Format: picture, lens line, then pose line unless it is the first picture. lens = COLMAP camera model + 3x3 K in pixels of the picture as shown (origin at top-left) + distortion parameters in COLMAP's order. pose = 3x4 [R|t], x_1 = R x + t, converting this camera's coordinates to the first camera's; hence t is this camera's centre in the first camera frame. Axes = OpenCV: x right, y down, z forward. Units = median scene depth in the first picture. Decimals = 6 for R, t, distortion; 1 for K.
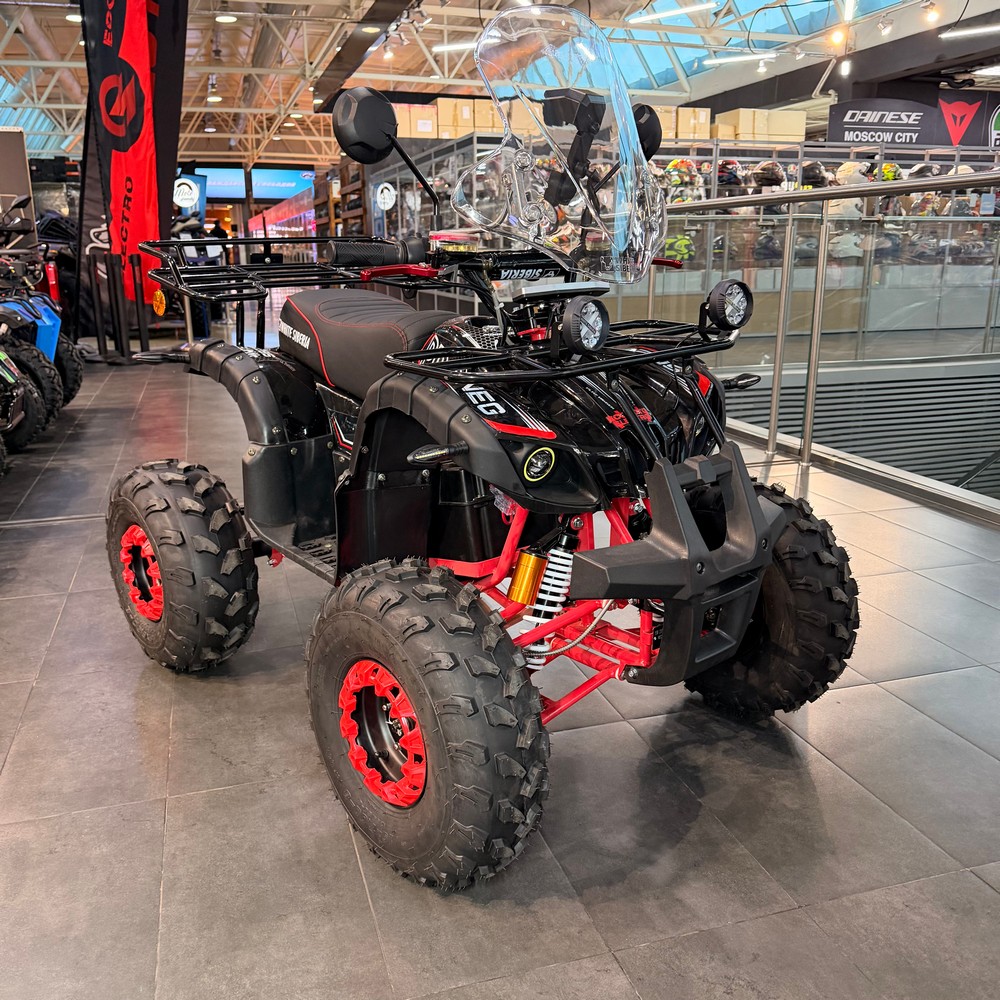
lens RADIAL K [[944.3, 0, 500.0], [0, 944.3, 500.0], [0, 0, 1]] dist [0.167016, -0.338920]
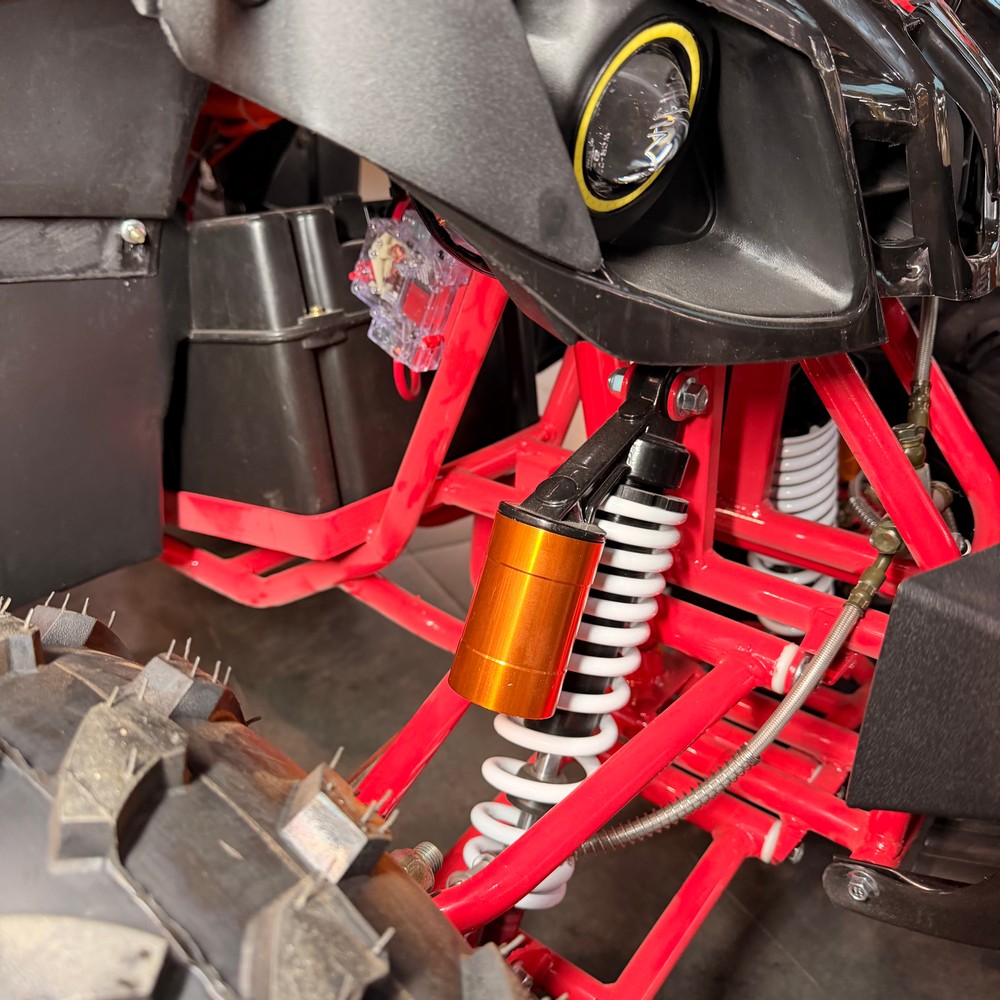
lens RADIAL K [[944.3, 0, 500.0], [0, 944.3, 500.0], [0, 0, 1]] dist [0.167016, -0.338920]
pose [[0.977829, -0.042794, 0.204986, -0.031645], [0.007556, 0.985468, 0.169691, 0.004594], [-0.209269, -0.164380, 0.963943, 0.677882]]
